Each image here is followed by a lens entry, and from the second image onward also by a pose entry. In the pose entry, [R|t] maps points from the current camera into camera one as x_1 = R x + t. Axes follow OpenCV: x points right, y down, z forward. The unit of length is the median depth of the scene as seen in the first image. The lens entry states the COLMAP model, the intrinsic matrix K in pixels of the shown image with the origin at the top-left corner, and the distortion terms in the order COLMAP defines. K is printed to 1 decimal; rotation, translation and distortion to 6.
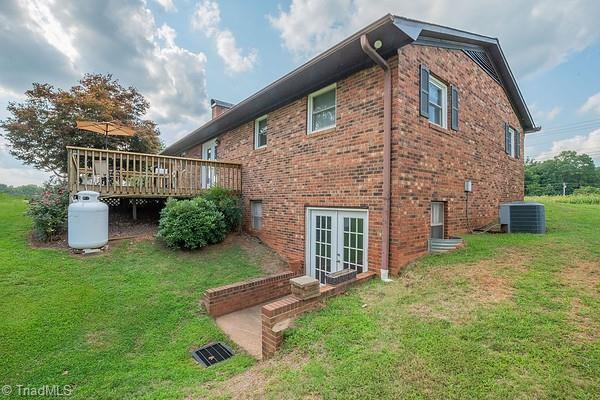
lens RADIAL K [[279.4, 0, 300.3], [0, 279.4, 204.3], [0, 0, 1]] dist [-0.035227, 0.004579]
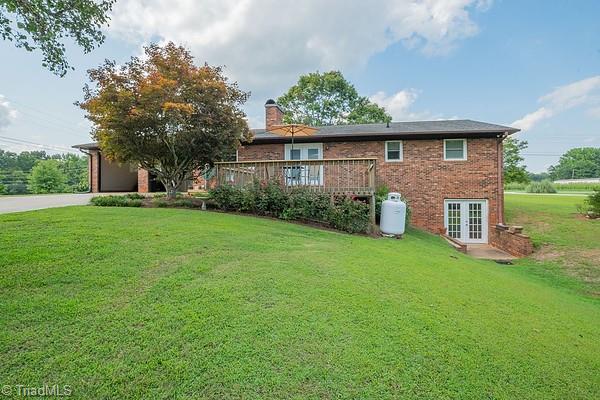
lens RADIAL K [[279.4, 0, 302.2], [0, 279.4, 193.5], [0, 0, 1]] dist [-0.035227, 0.004579]
pose [[0.745691, -0.018506, 0.666034, -2.025433], [0.012589, 0.999827, 0.013686, -0.068596], [-0.666173, -0.001821, 0.745795, 0.264750]]
